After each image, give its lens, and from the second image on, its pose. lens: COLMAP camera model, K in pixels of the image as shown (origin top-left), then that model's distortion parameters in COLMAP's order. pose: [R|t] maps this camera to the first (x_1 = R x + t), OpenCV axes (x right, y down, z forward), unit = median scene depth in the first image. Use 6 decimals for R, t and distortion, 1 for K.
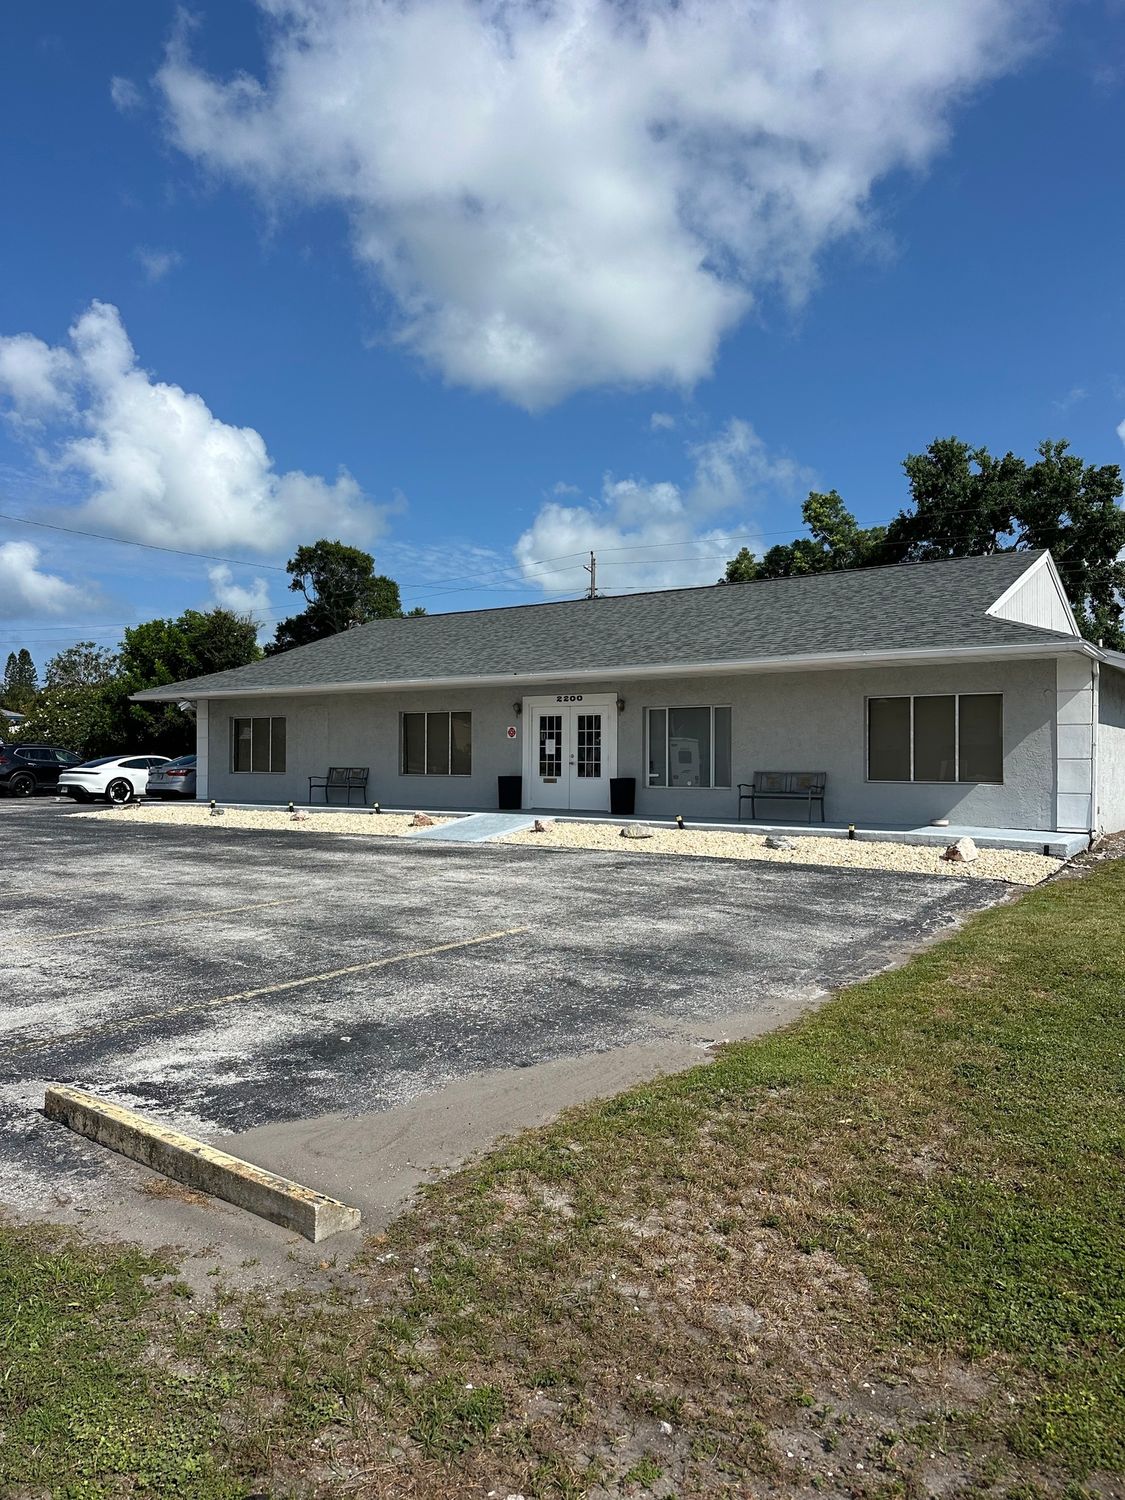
lens RADIAL K [[1035.6, 0, 562.5], [0, 1035.6, 750.0], [0, 0, 1]] dist [0.000363, 0.000950]
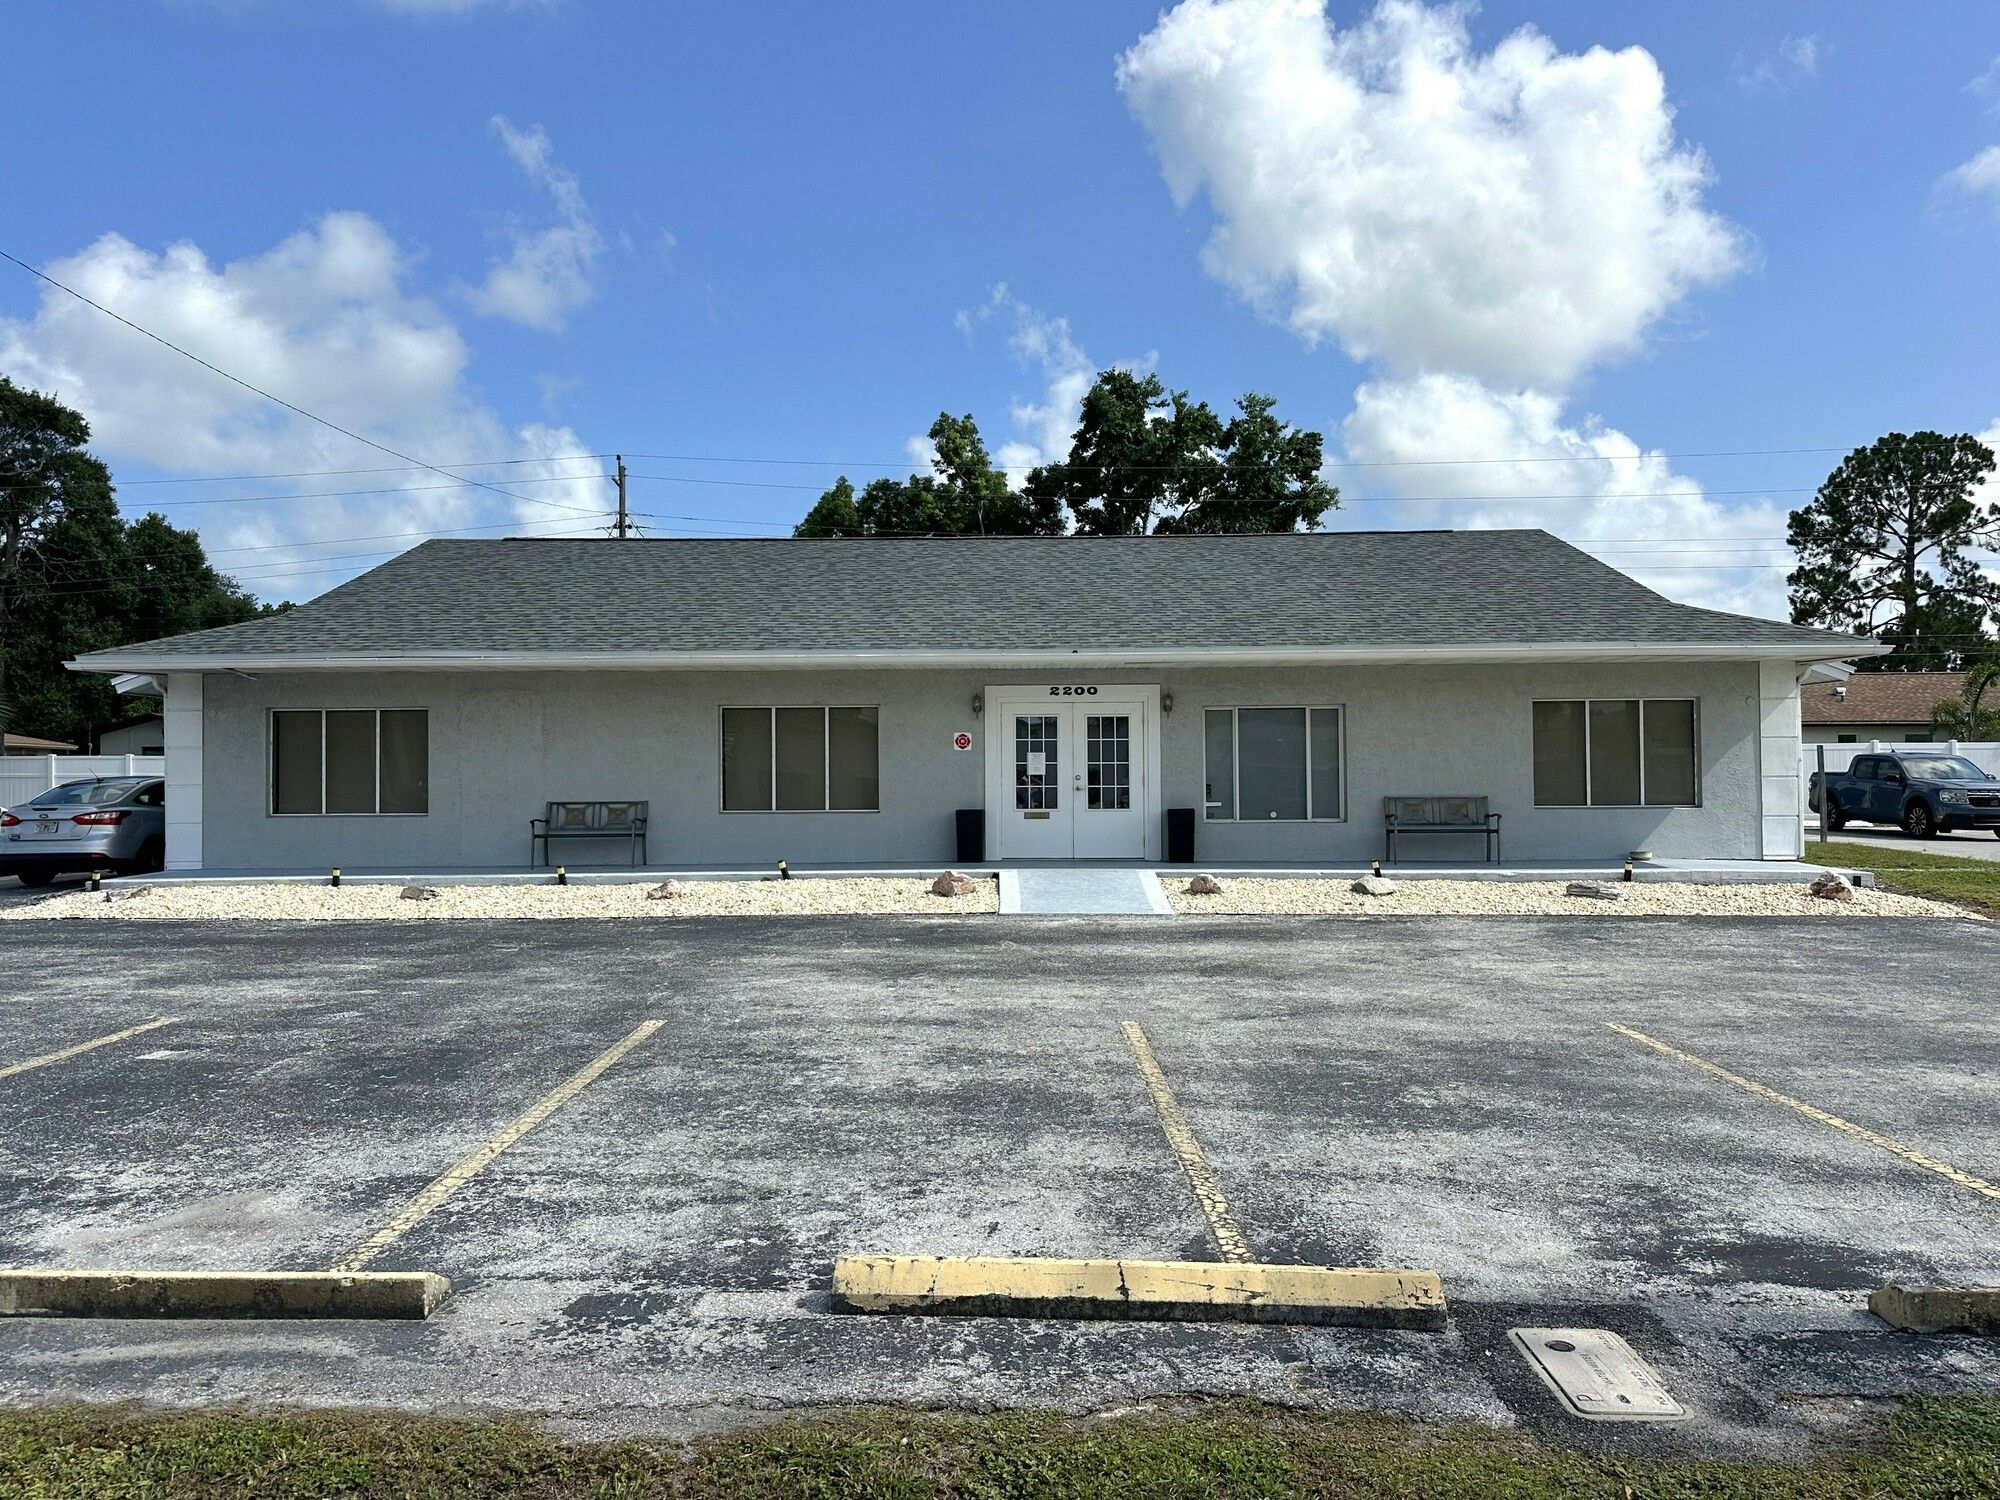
lens RADIAL K [[1431.7, 0, 1000.0], [0, 1431.7, 750.0], [0, 0, 1]] dist [0.010013, -0.000096]
pose [[0.830934, 0.003074, 0.556363, -0.539150], [0.003526, 0.999936, -0.010791, -0.002144], [-0.556360, 0.010929, 0.830869, 0.267250]]
